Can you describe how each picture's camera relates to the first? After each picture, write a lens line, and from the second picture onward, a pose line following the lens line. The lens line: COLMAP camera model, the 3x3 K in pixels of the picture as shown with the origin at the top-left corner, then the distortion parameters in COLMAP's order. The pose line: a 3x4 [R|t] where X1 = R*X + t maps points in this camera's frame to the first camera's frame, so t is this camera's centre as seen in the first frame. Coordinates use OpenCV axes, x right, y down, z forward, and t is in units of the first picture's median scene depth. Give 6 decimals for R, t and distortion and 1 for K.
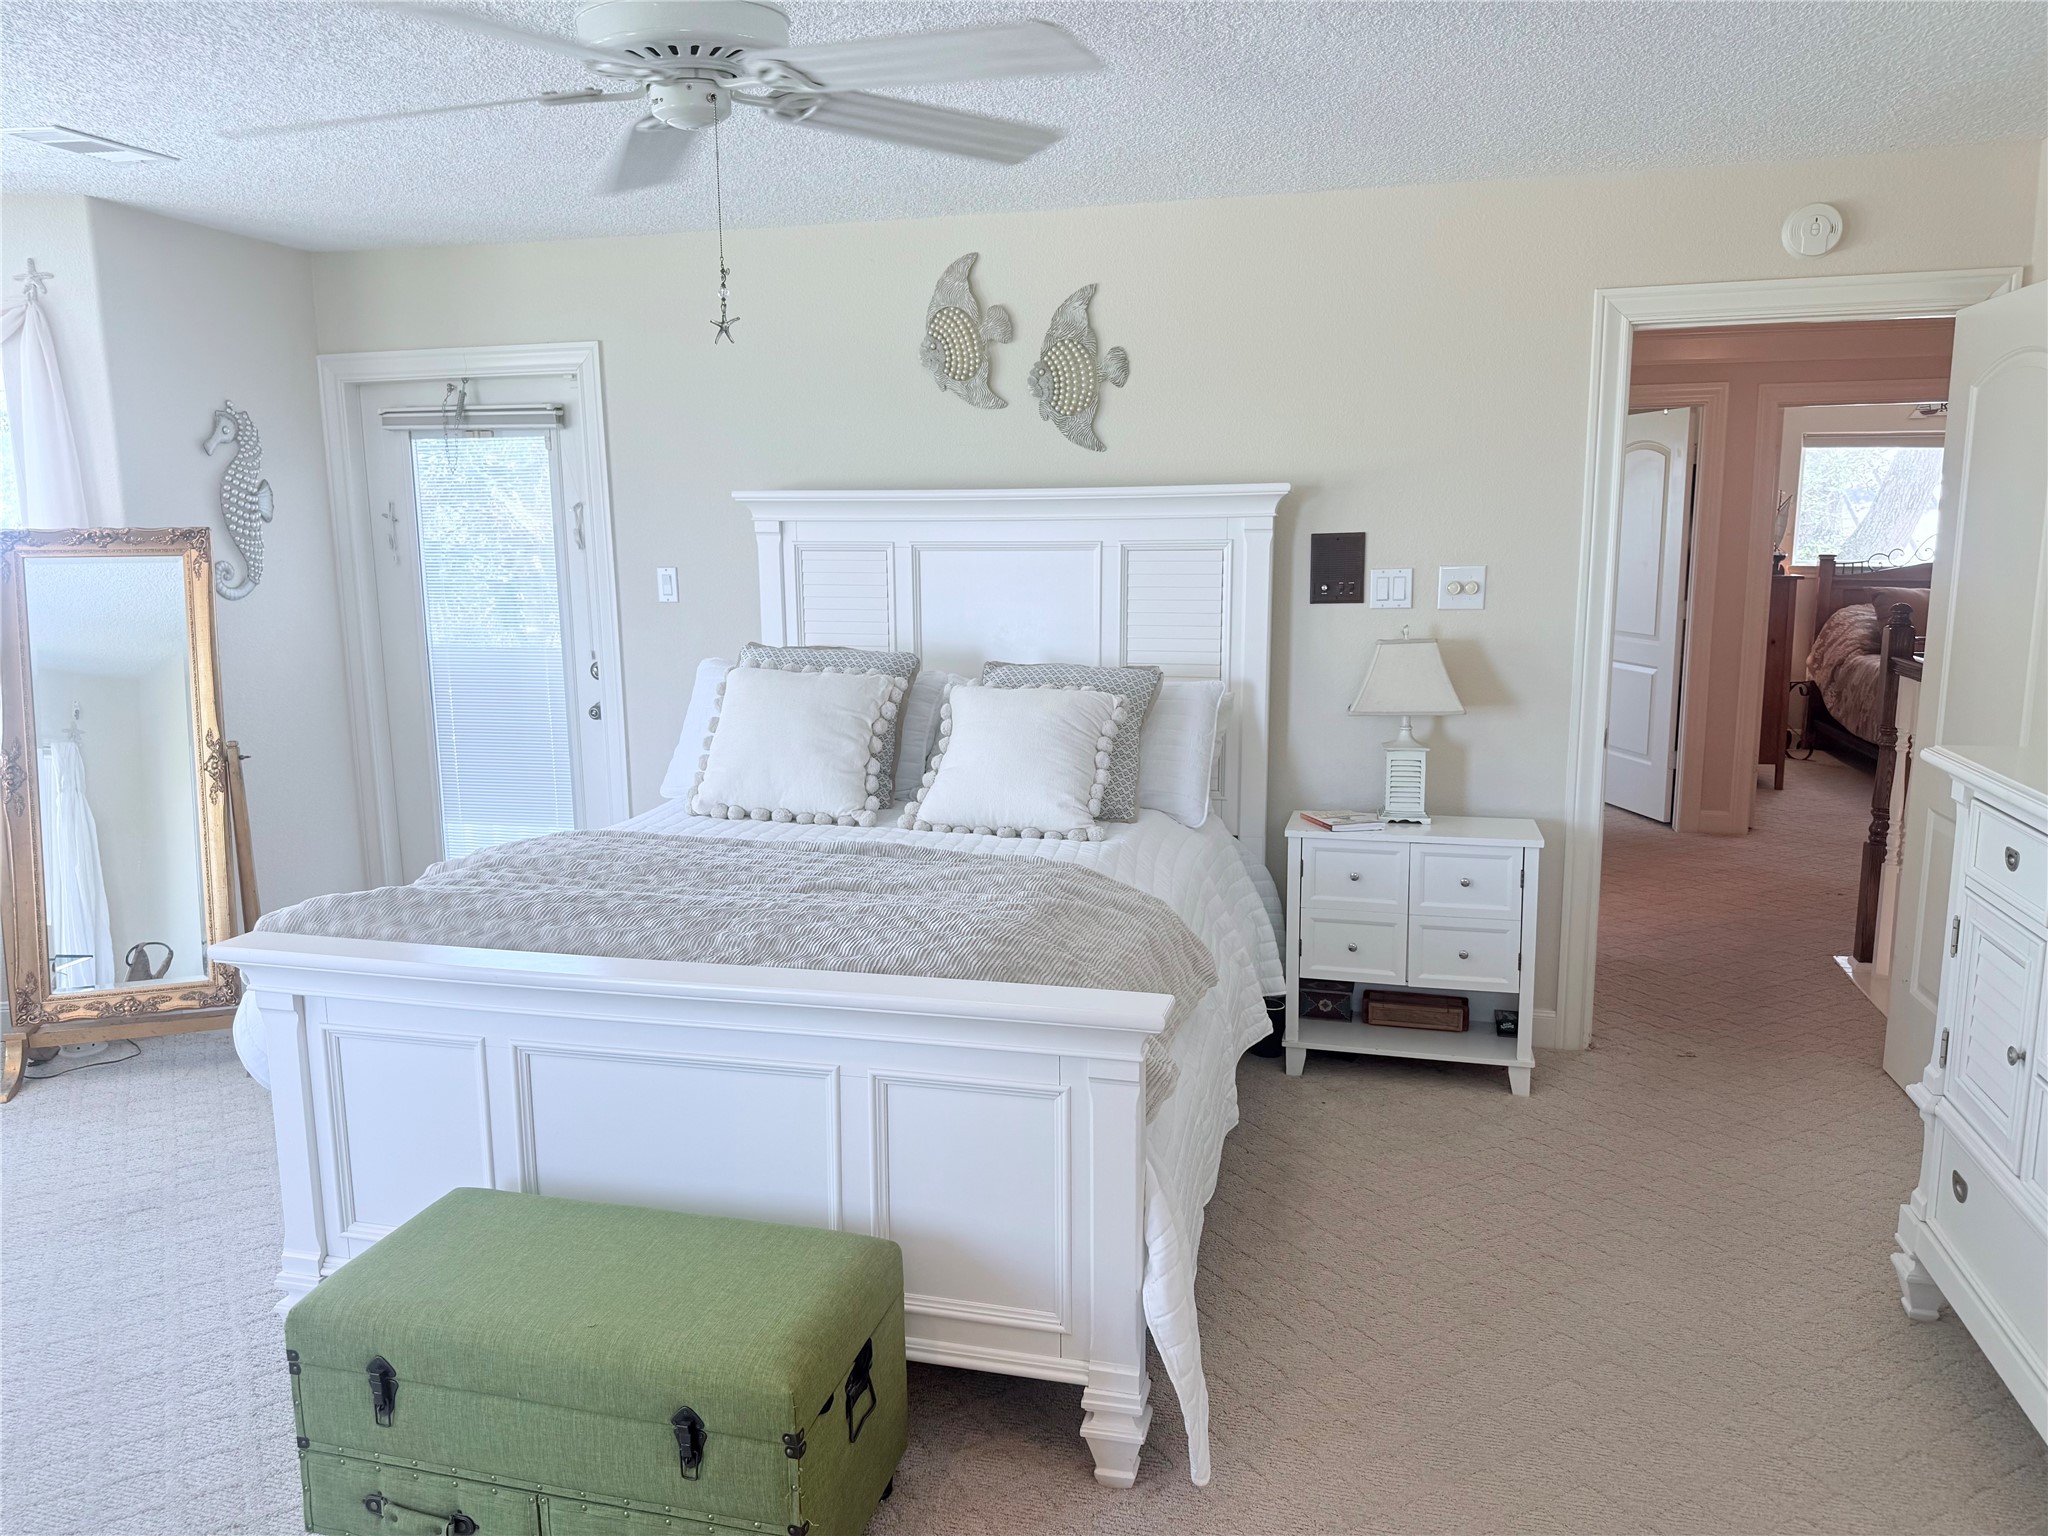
lens RADIAL K [[1426.0, 0, 1022.6], [0, 1426.0, 820.2], [0, 0, 1]] dist [0.147069, -0.194669]
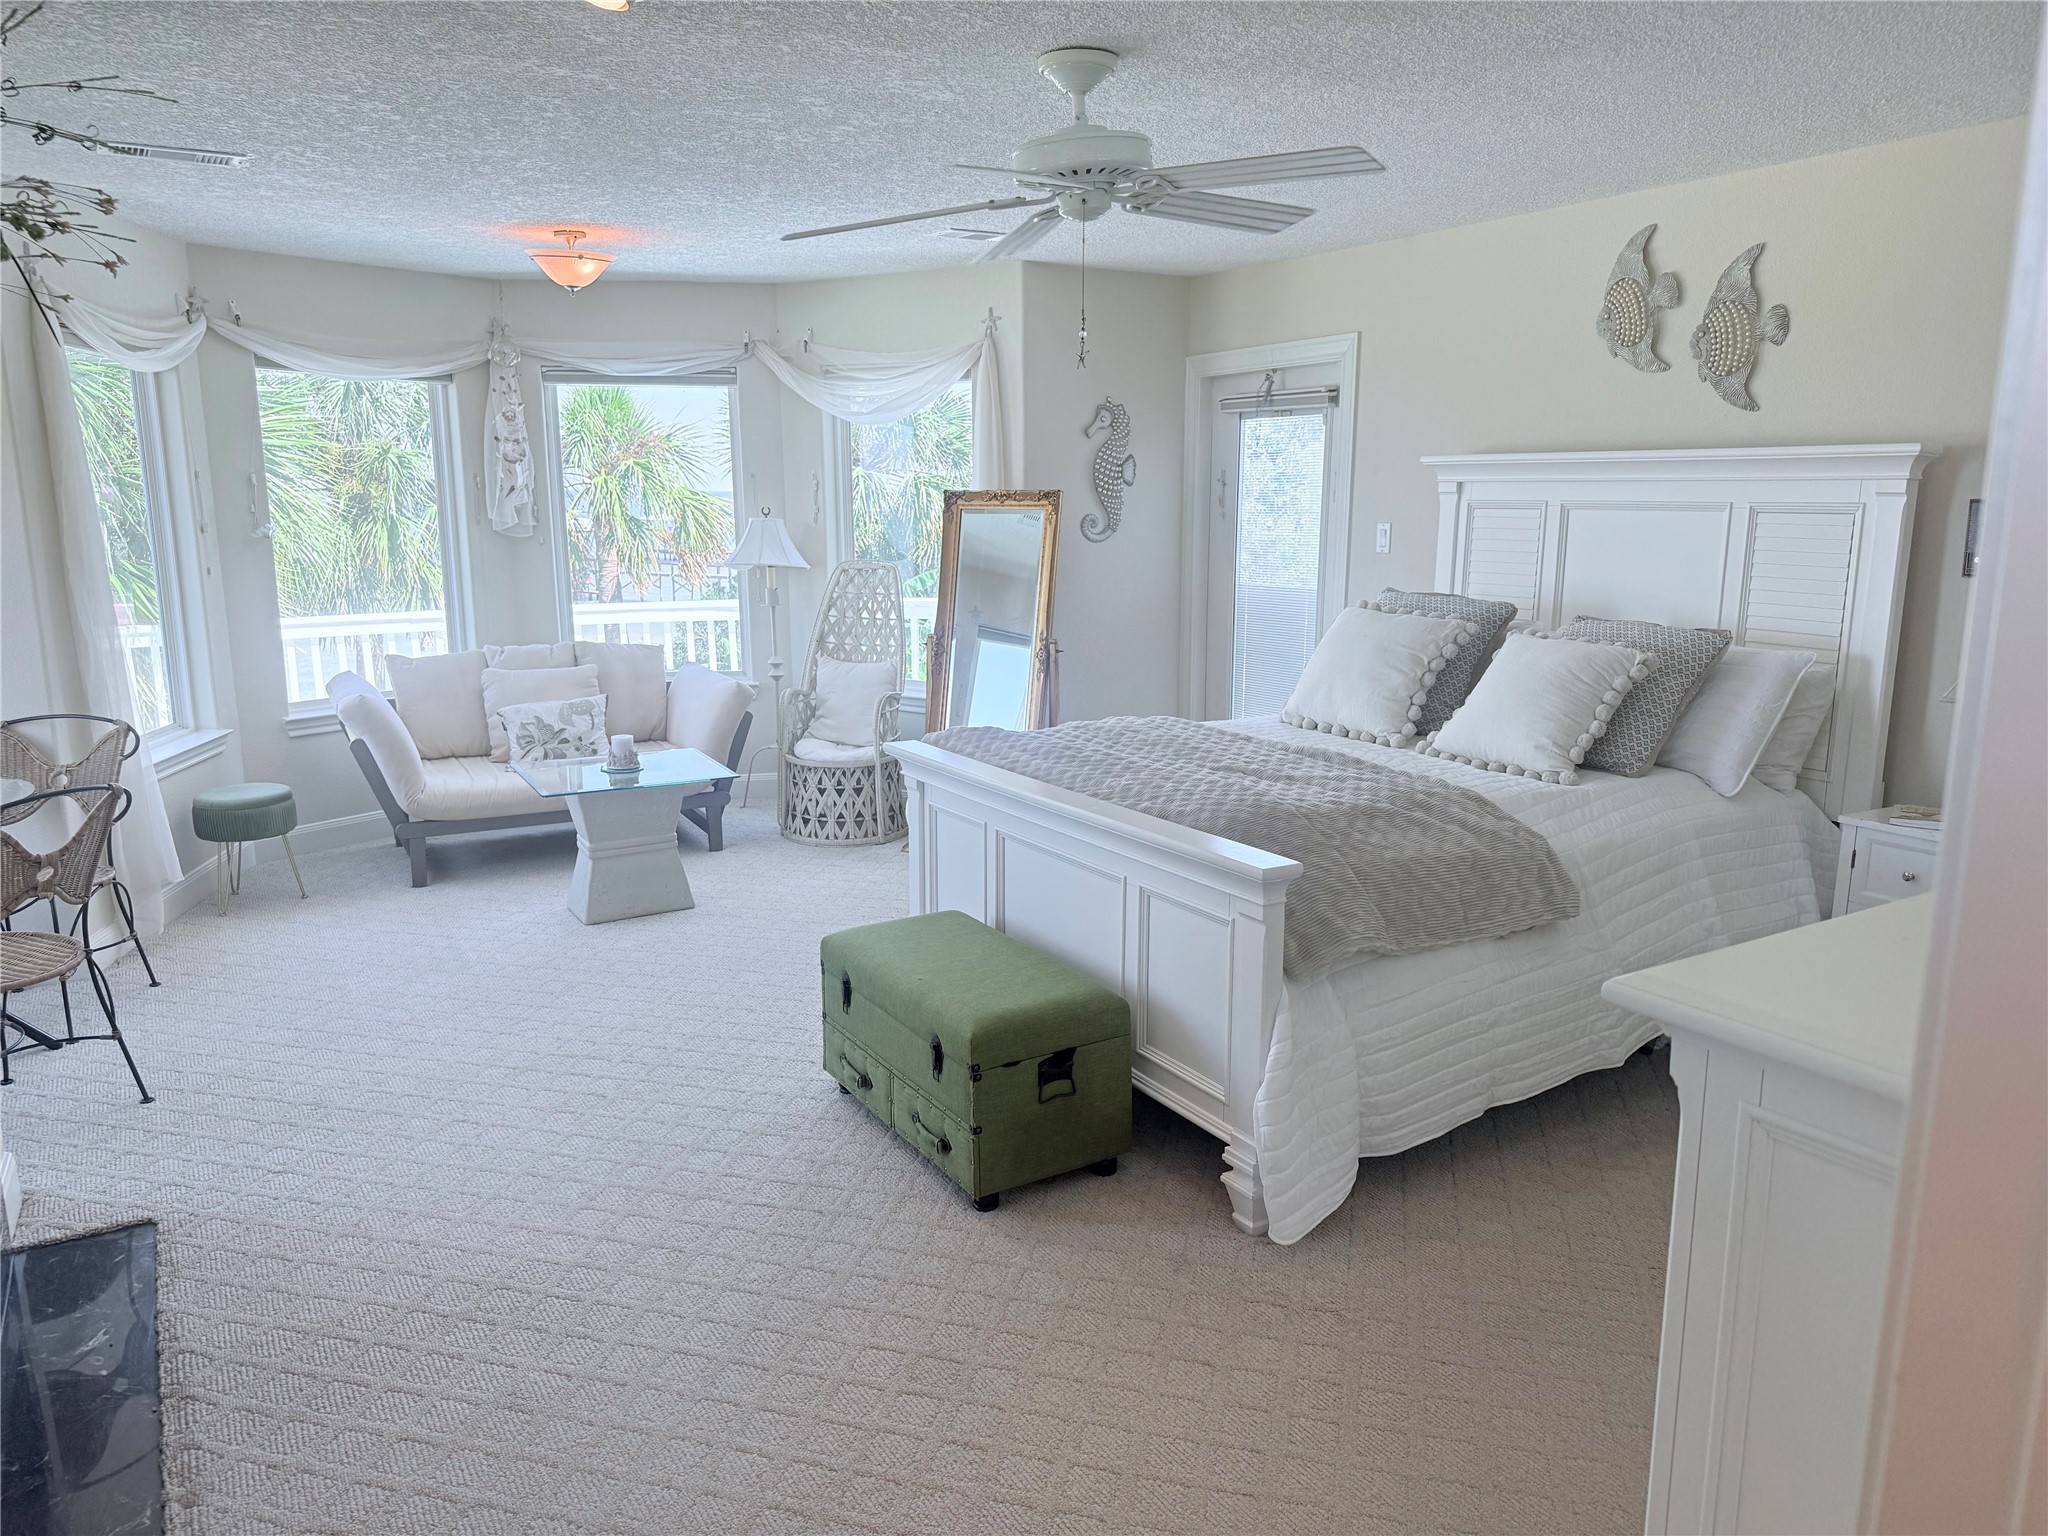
lens RADIAL K [[1461.9, 0, 1021.0], [0, 1461.9, 789.1], [0, 0, 1]] dist [0.146680, -0.158198]
pose [[0.726699, 0.149568, -0.670476, 0.421744], [-0.146424, 0.987306, 0.061543, 0.007563], [0.671170, 0.053451, 0.739374, -0.078205]]
